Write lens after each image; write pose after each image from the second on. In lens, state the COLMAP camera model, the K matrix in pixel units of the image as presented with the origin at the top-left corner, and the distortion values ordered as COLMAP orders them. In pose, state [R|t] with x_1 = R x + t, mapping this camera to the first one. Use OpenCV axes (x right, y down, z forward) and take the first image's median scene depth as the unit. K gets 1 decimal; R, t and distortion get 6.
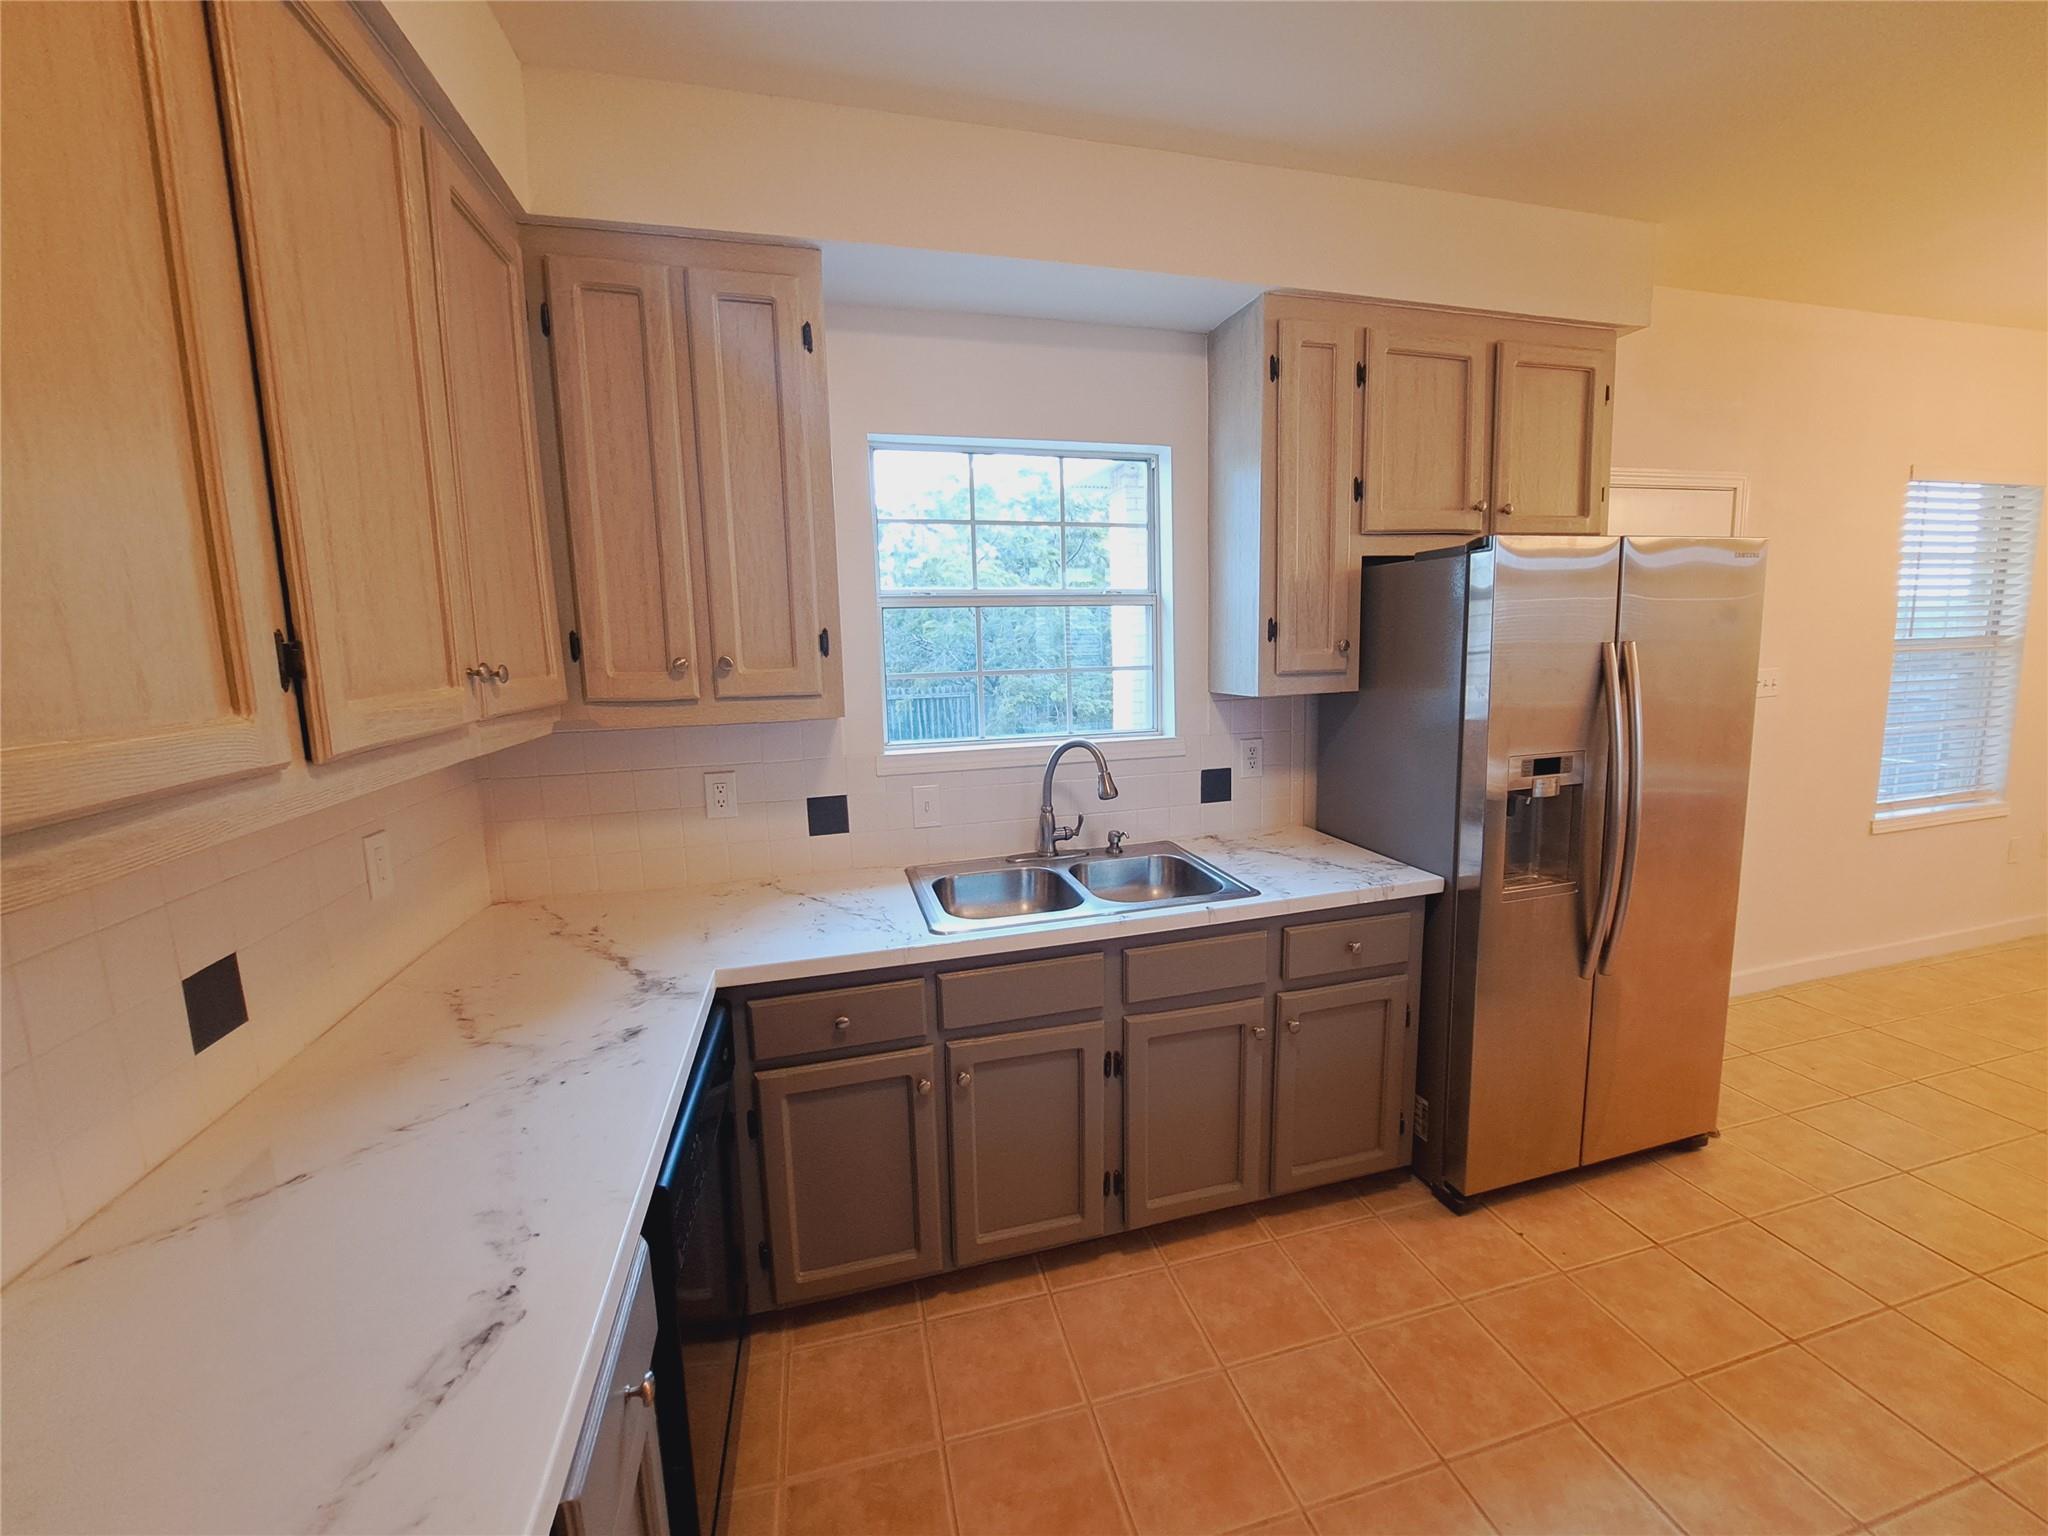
lens RADIAL K [[814.5, 0, 1035.5], [0, 814.5, 747.9], [0, 0, 1]] dist [-0.016880, -0.000096]
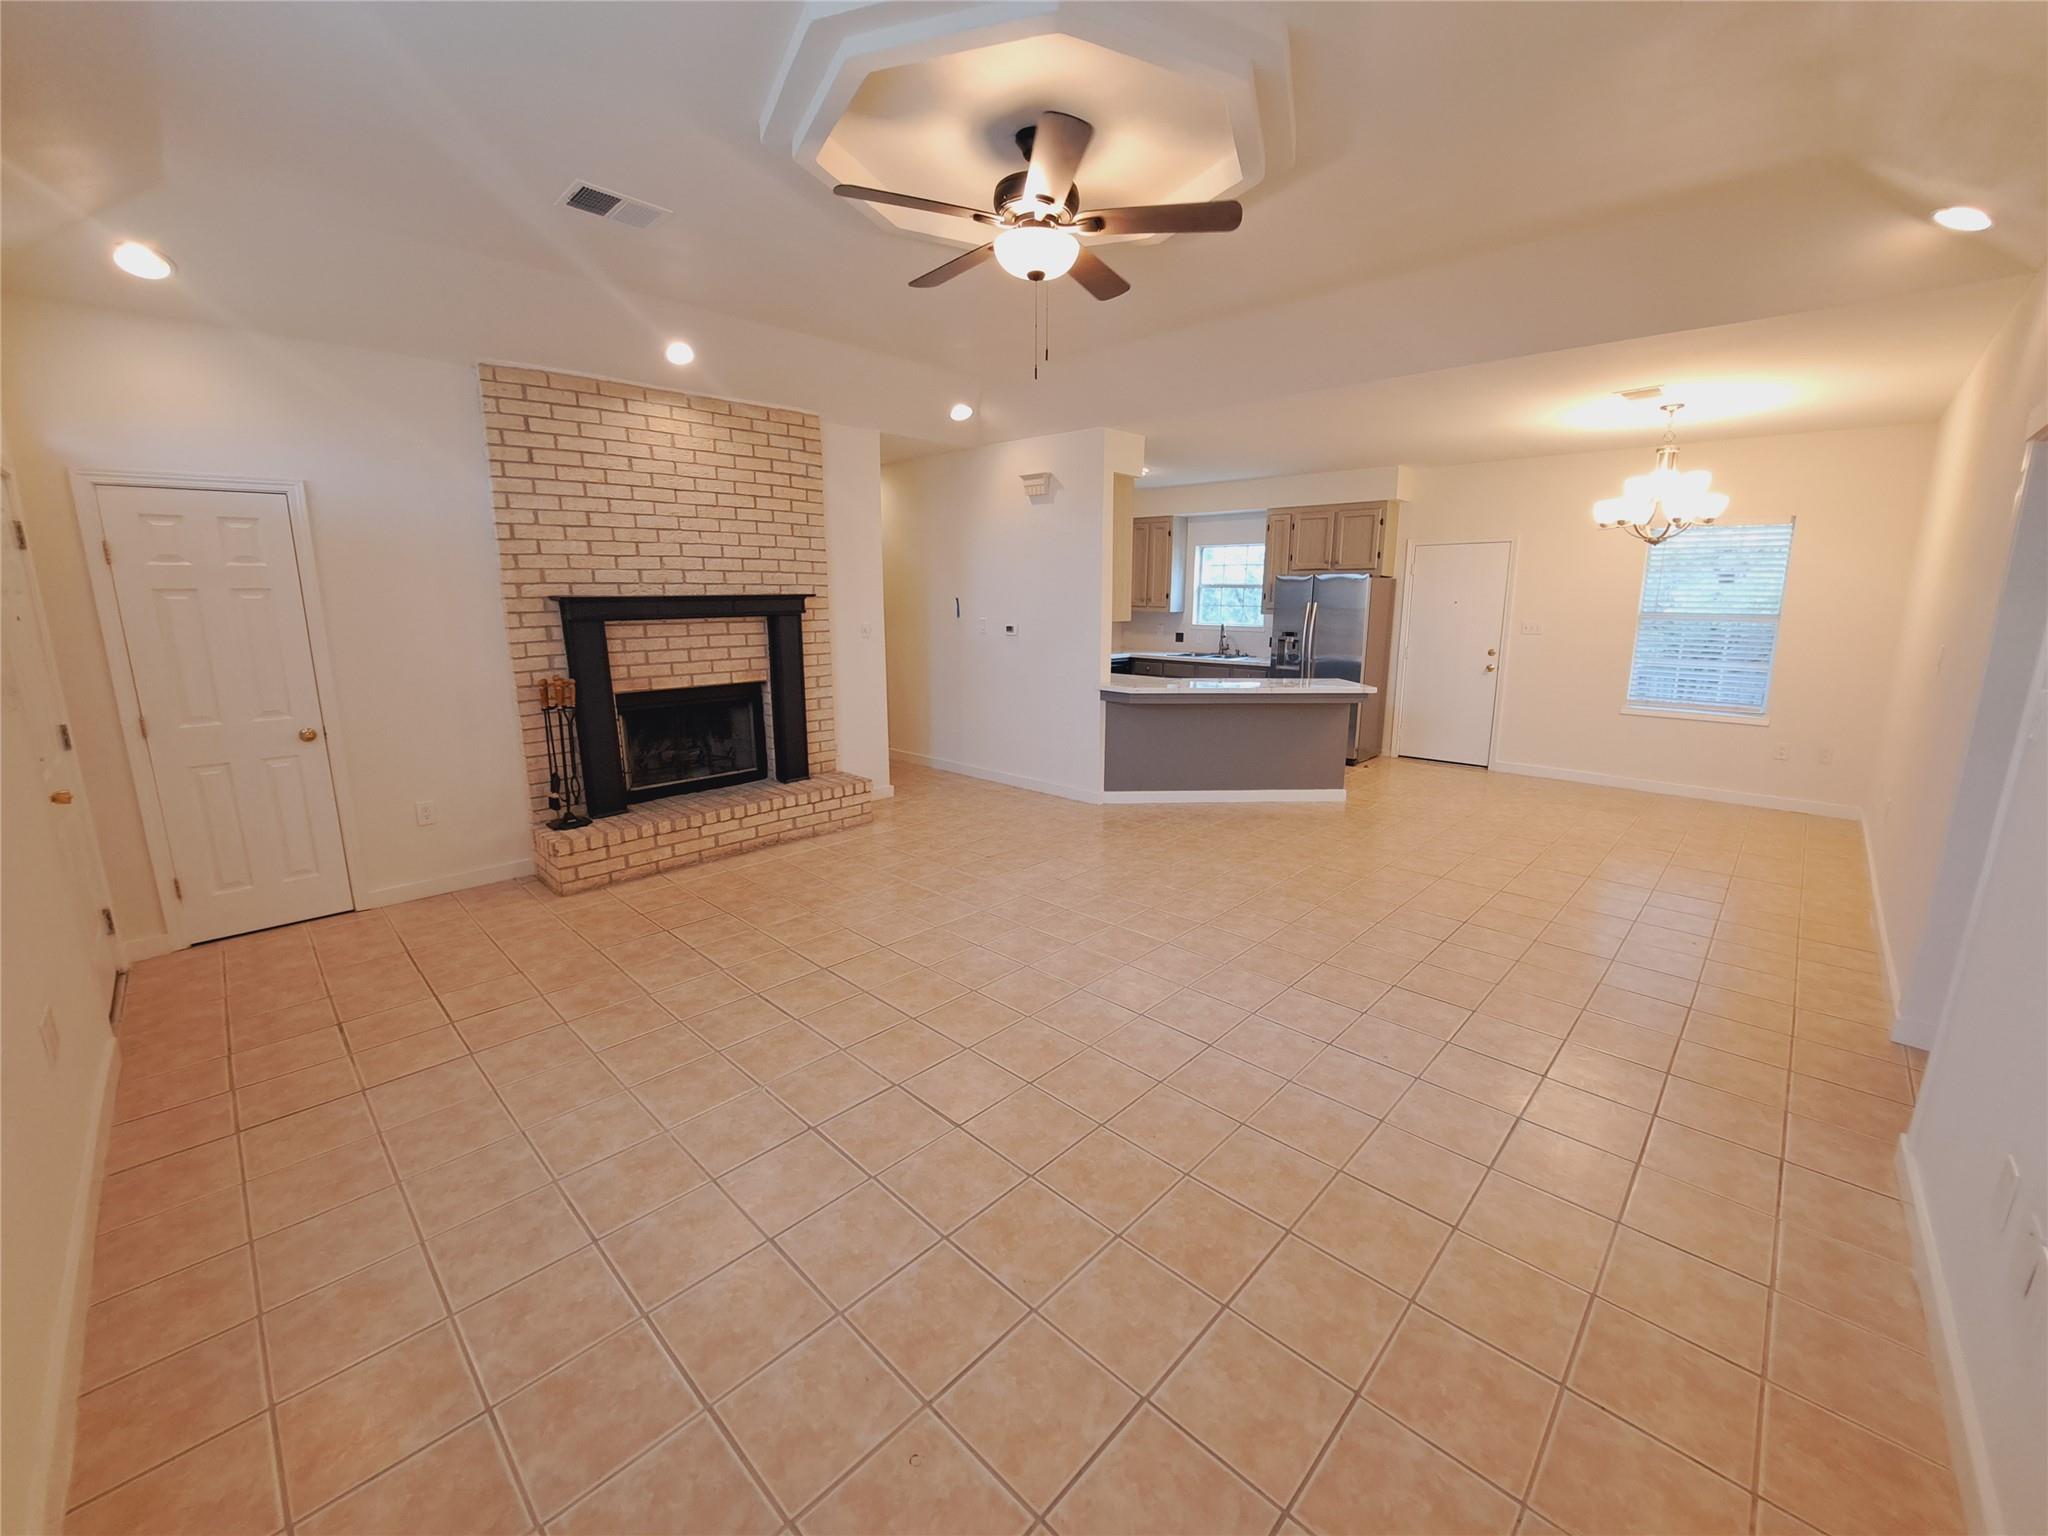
lens RADIAL K [[814.5, 0, 1030.1], [0, 814.5, 760.6], [0, 0, 1]] dist [-0.016880, -0.000096]
pose [[0.519439, 0.200713, -0.830600, 3.050847], [-0.131274, 0.979228, 0.154533, 0.162253], [0.844364, 0.028766, 0.534998, -1.933864]]
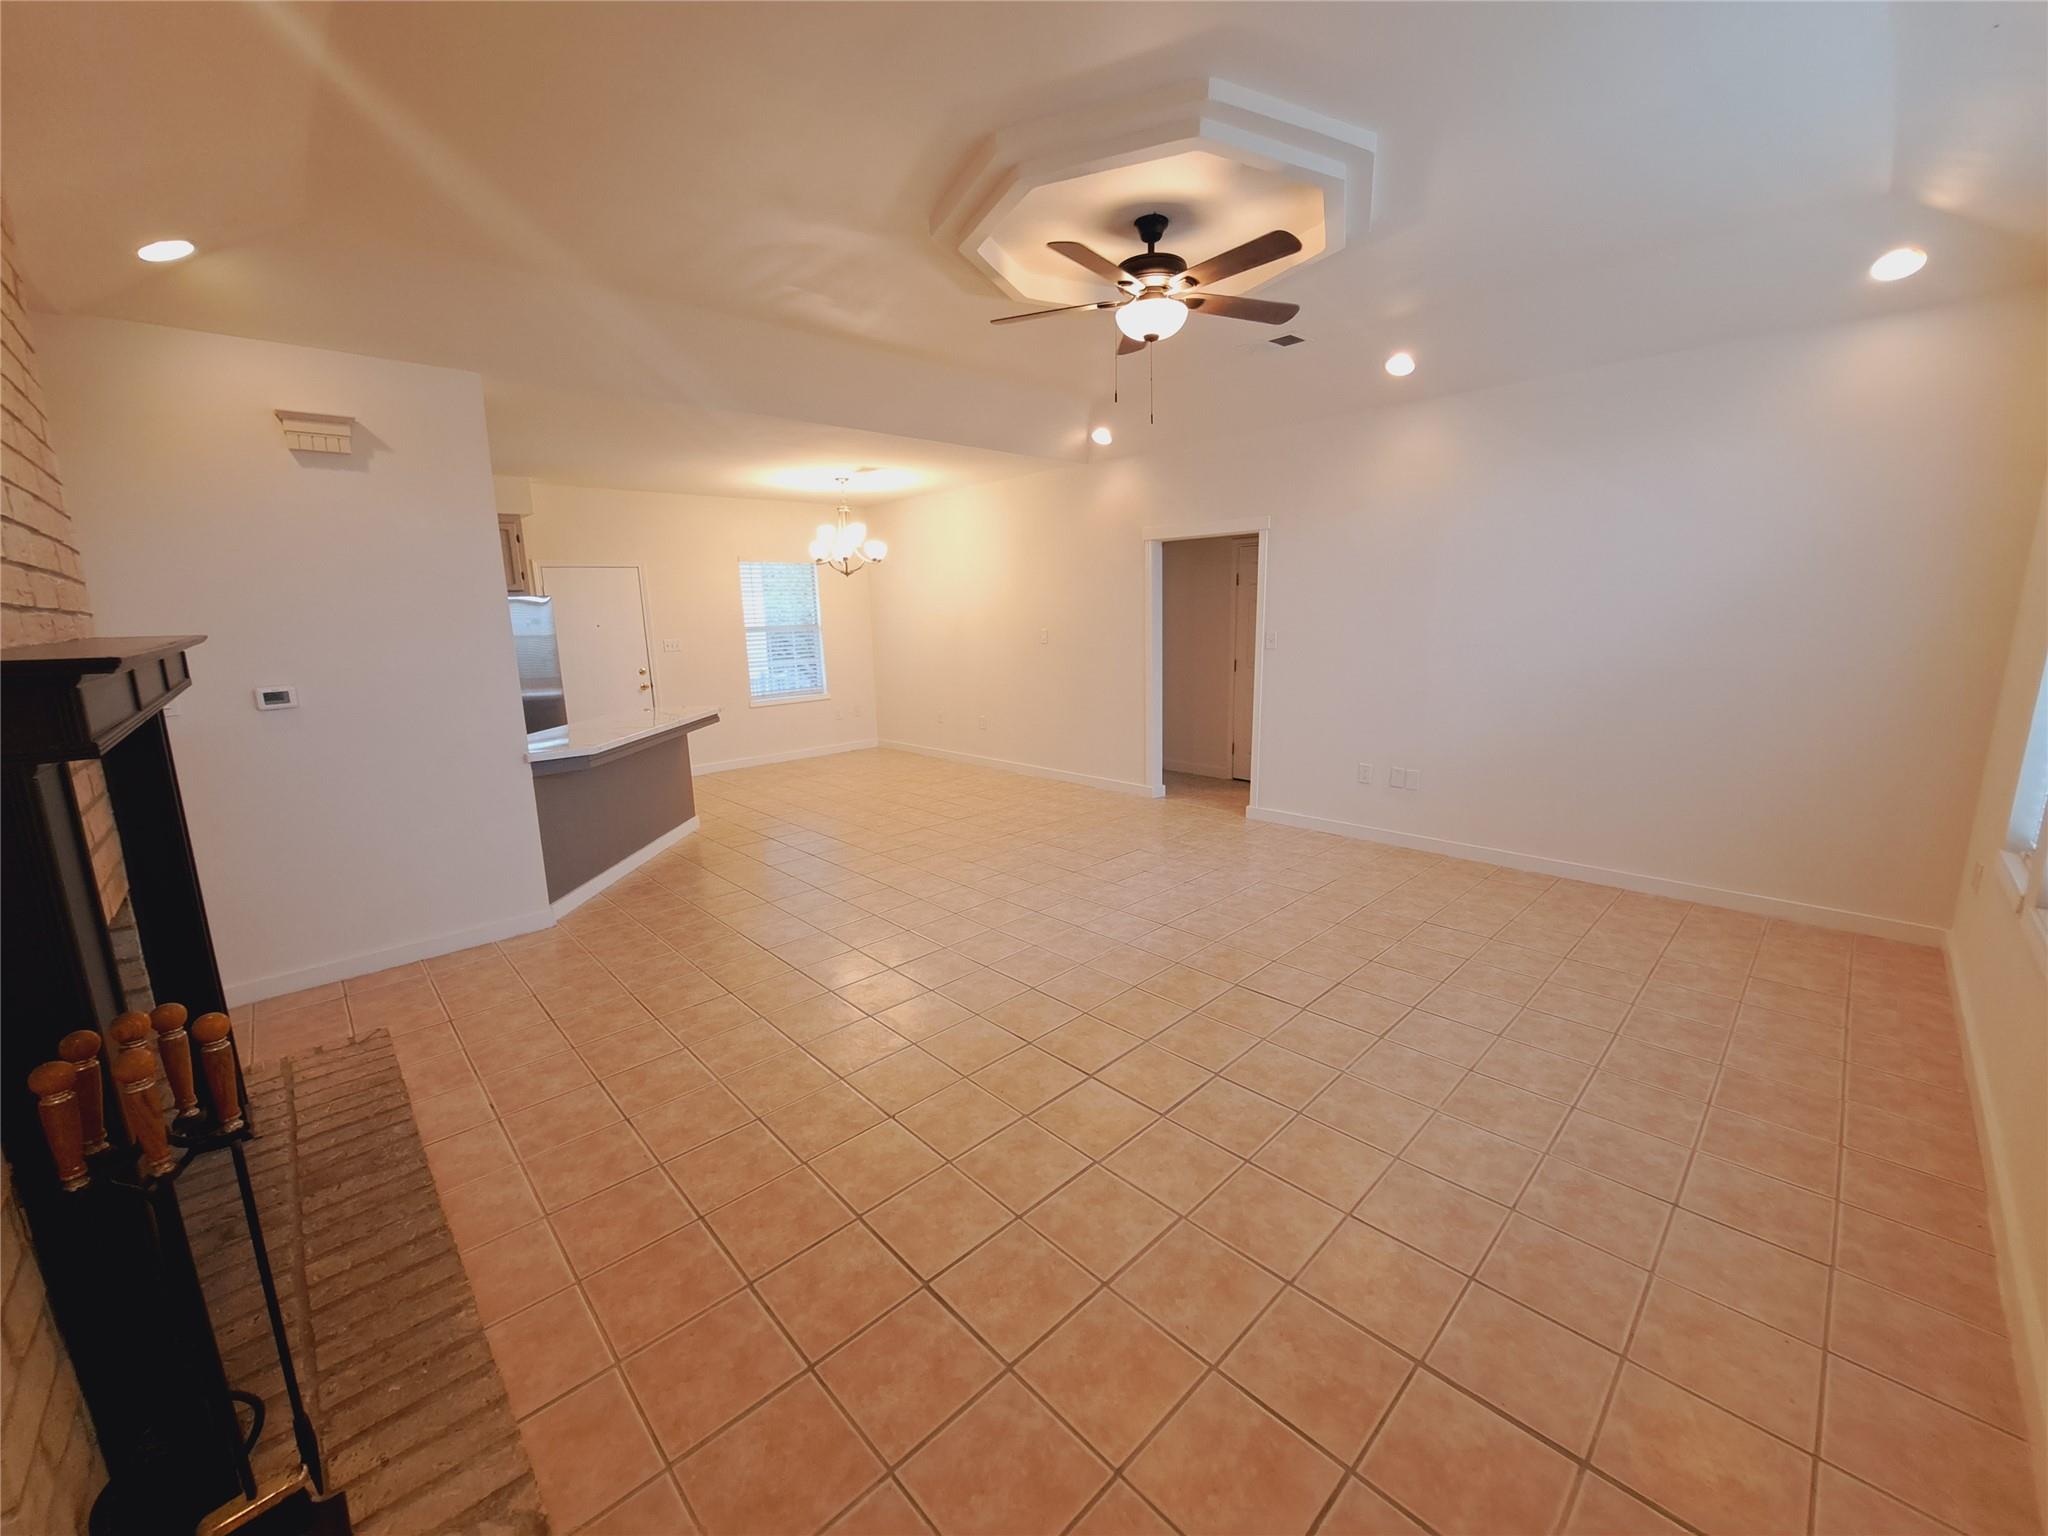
lens RADIAL K [[814.5, 0, 1043.6], [0, 814.5, 746.8], [0, 0, 1]] dist [-0.016880, -0.000096]
pose [[0.870170, -0.075453, 0.486941, 0.954304], [0.064448, 0.997145, 0.039341, 0.292370], [-0.488520, -0.002851, 0.872548, -2.483530]]
